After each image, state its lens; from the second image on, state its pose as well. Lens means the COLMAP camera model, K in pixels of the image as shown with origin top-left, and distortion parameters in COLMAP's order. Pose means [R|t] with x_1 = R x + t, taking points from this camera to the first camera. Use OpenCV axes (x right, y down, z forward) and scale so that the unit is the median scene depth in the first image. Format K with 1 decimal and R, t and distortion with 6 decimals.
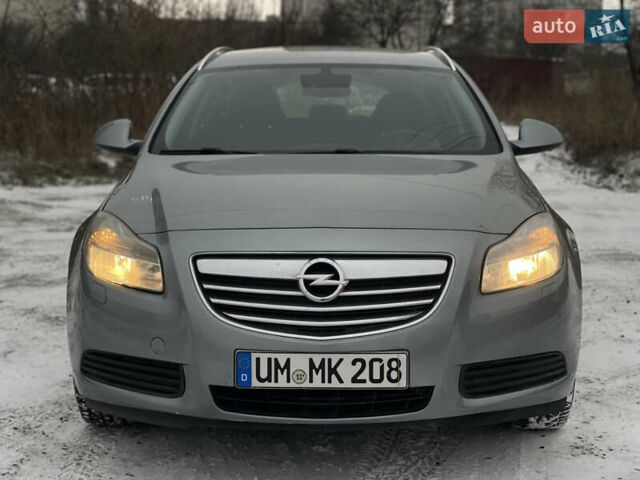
lens RADIAL K [[1156.3, 0, 304.8], [0, 1156.3, 239.4], [0, 0, 1]] dist [0.238452, -0.033331]
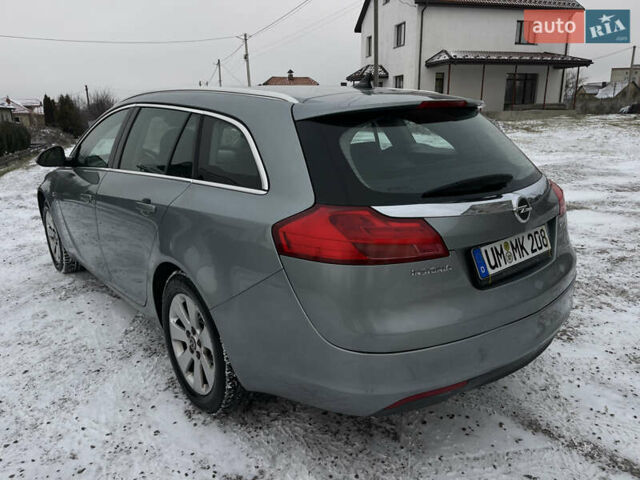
lens RADIAL K [[477.9, 0, 317.8], [0, 477.9, 237.4], [0, 0, 1]] dist [0.082320, -0.100424]
pose [[-0.753070, 0.195171, -0.628327, 0.541987], [-0.051466, 0.934589, 0.351986, -0.355480], [0.655925, 0.297407, -0.693766, 2.561030]]
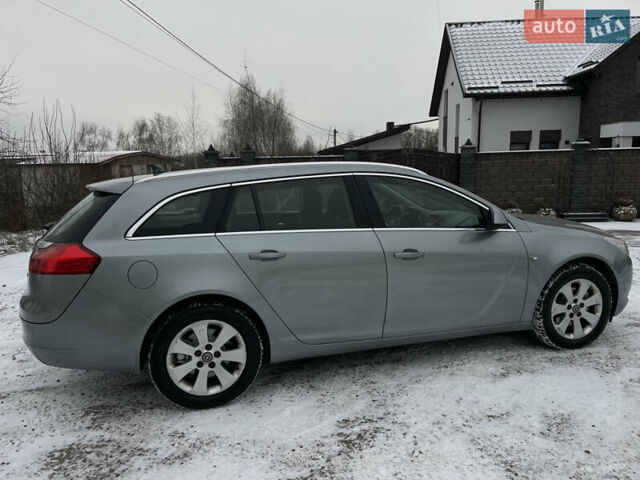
lens RADIAL K [[478.0, 0, 319.6], [0, 478.0, 240.6], [0, 0, 1]] dist [0.081086, -0.098293]
pose [[-0.304762, -0.127045, 0.943917, -1.033361], [0.153924, 0.971466, 0.180450, -0.311757], [-0.939908, 0.200285, -0.276510, 2.074321]]
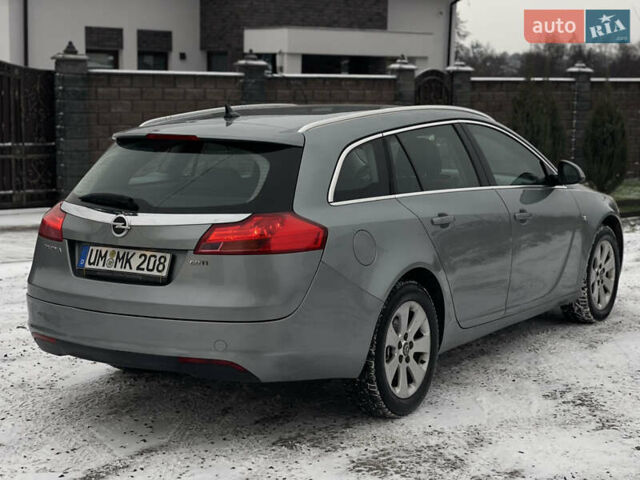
lens RADIAL K [[1191.5, 0, 304.7], [0, 1191.5, 240.5], [0, 0, 1]] dist [0.265397, -0.107490]
pose [[-0.853153, -0.063684, 0.517758, -0.940165], [0.070436, 0.969369, 0.235294, -0.542700], [-0.516883, 0.237211, -0.822534, 3.478541]]
